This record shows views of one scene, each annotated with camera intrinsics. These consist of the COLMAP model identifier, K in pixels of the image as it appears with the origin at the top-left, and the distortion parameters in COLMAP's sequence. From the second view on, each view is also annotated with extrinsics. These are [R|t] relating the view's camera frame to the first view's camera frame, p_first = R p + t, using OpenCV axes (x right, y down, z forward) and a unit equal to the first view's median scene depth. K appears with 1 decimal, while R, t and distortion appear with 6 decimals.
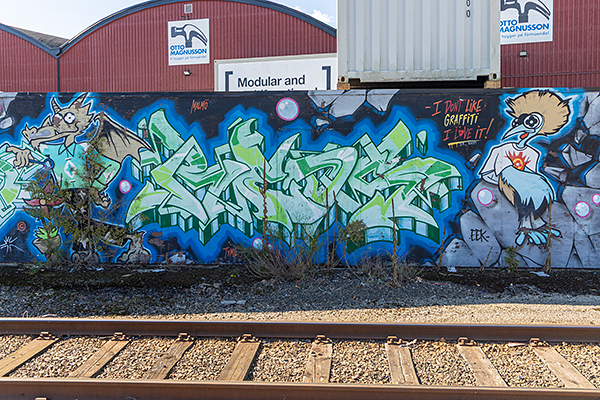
lens RADIAL K [[527.9, 0, 299.9], [0, 527.9, 177.6], [0, 0, 1]] dist [0.007187, 0.006377]
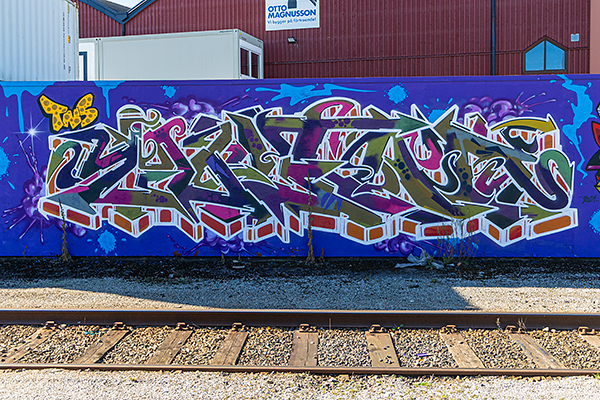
lens RADIAL K [[527.9, 0, 299.9], [0, 527.9, 177.6], [0, 0, 1]] dist [0.007187, 0.006377]
pose [[0.999954, -0.001552, 0.009498, 1.178978], [0.001364, 0.999803, 0.019809, 0.015280], [-0.009527, -0.019795, 0.999759, -0.001507]]
